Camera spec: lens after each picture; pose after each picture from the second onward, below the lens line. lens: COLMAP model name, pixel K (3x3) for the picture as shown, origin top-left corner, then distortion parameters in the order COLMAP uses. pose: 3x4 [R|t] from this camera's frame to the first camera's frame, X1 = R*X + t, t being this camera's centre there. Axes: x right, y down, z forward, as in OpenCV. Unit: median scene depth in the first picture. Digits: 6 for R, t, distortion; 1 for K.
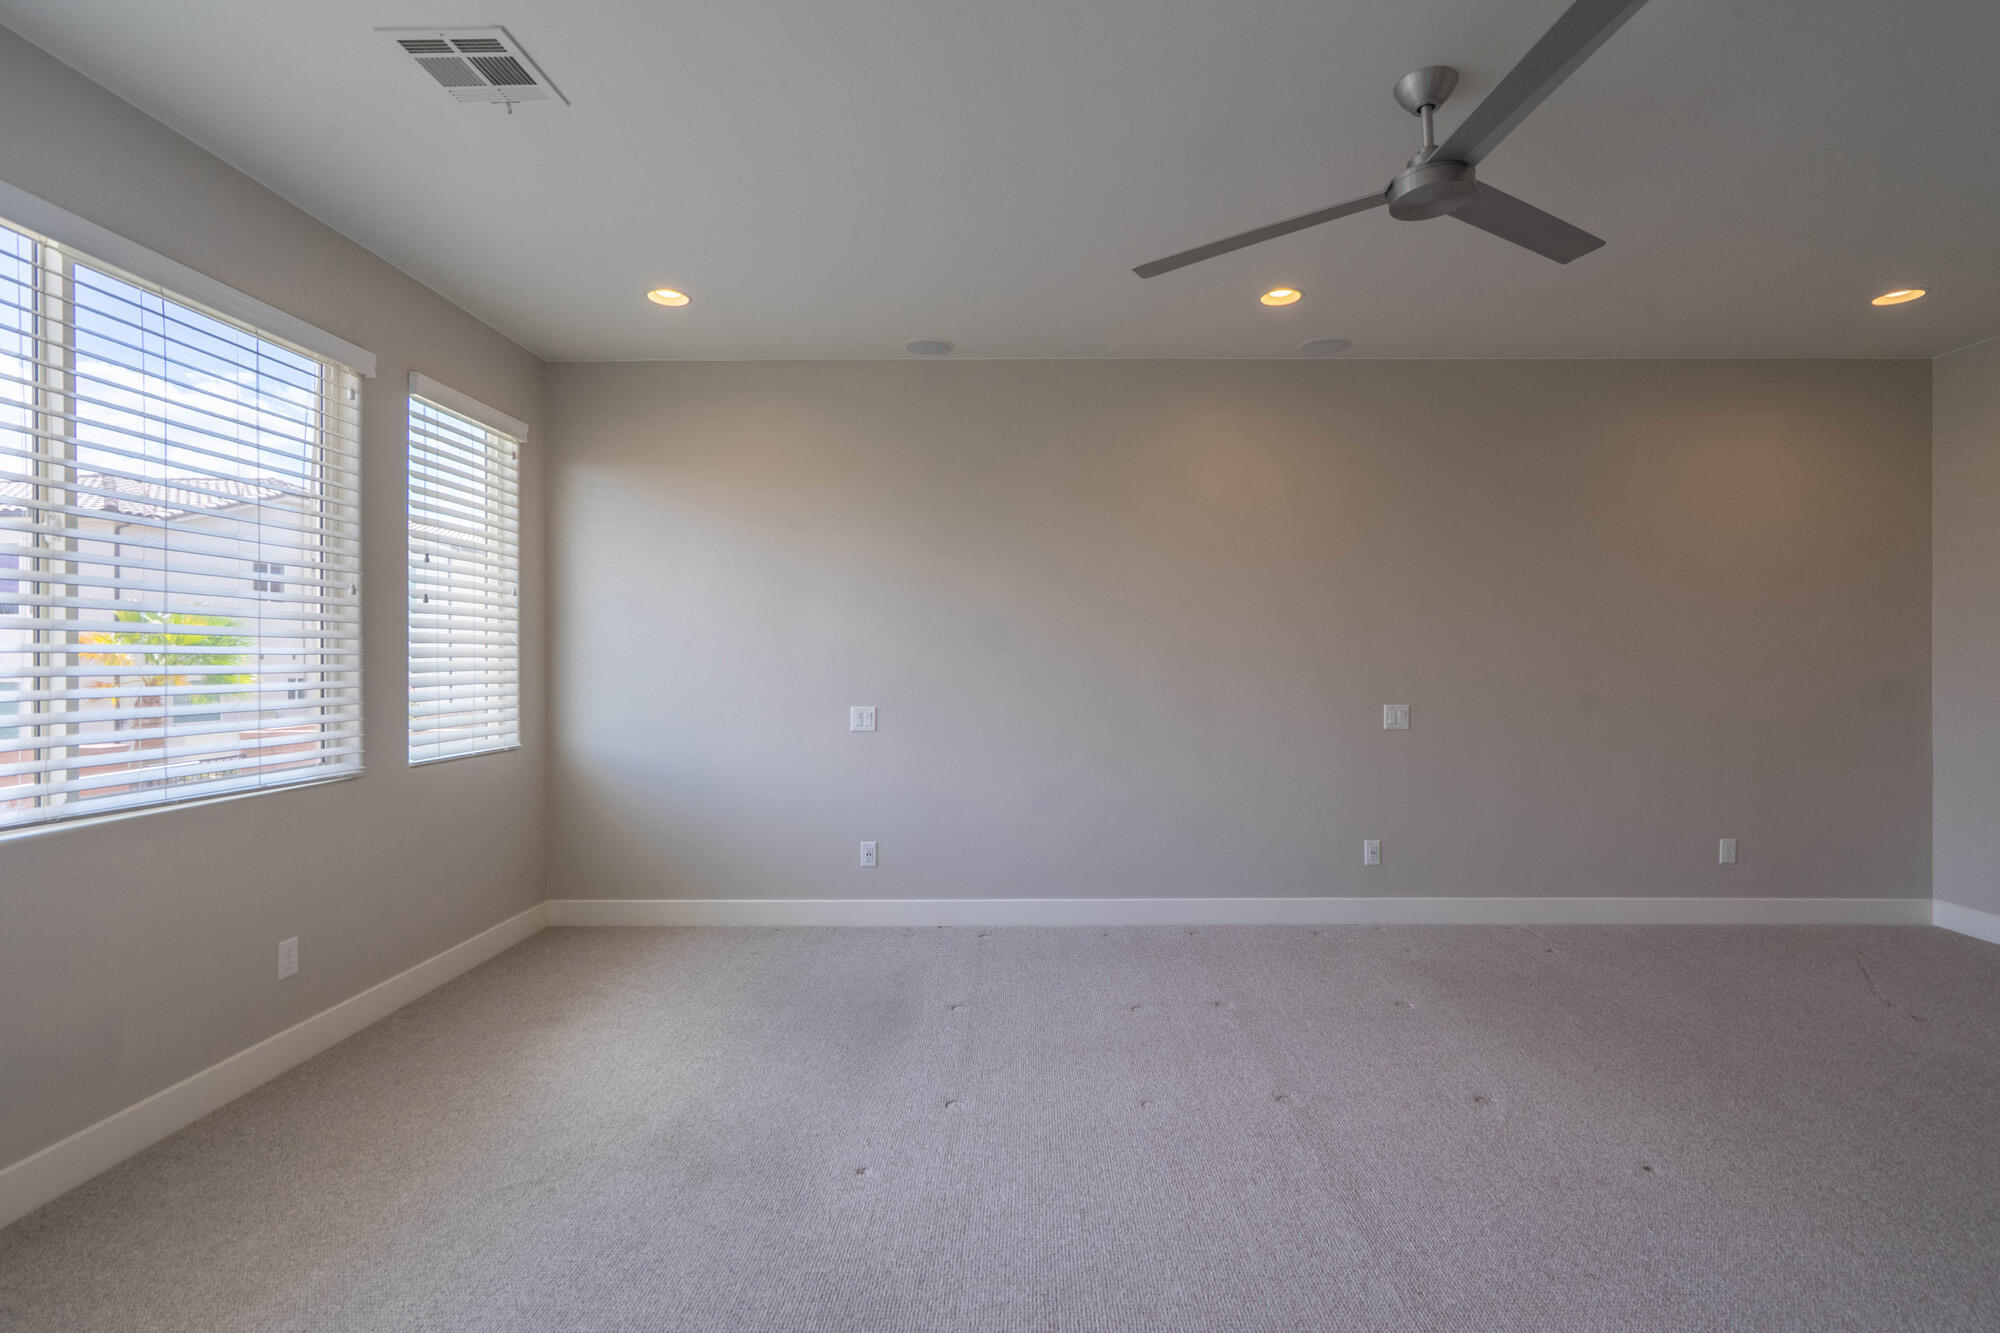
lens RADIAL K [[932.1, 0, 1000.8], [0, 932.1, 672.8], [0, 0, 1]] dist [-0.004248, -0.000522]
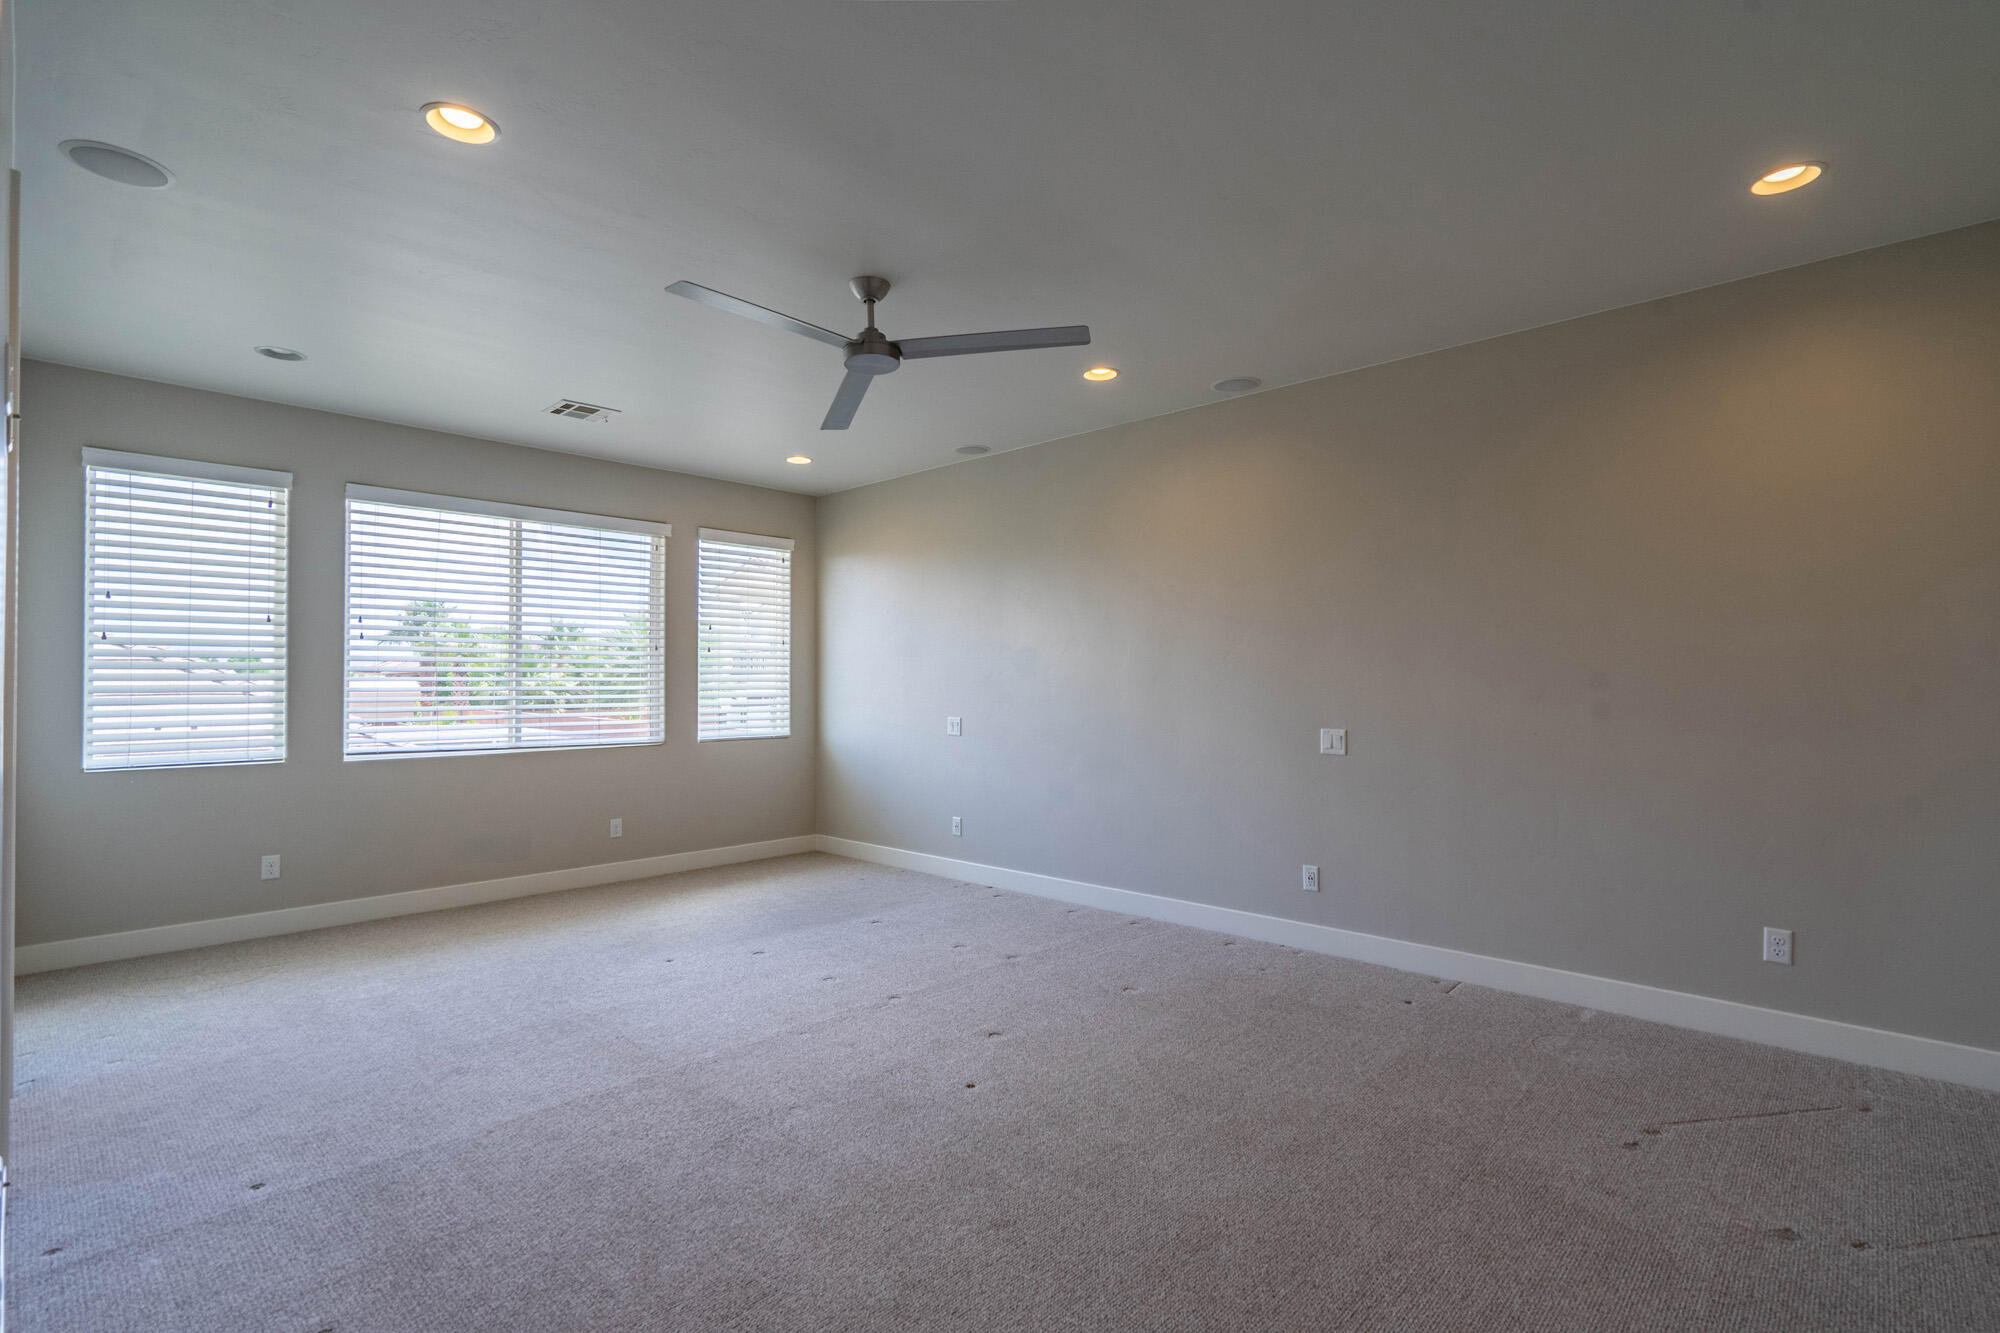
lens RADIAL K [[932.1, 0, 994.9], [0, 932.1, 671.7], [0, 0, 1]] dist [-0.004248, -0.000522]
pose [[0.724991, -0.008729, -0.688703, 0.965920], [-0.009803, 0.999688, -0.022991, 0.000686], [0.688688, 0.023420, 0.724679, 0.059140]]
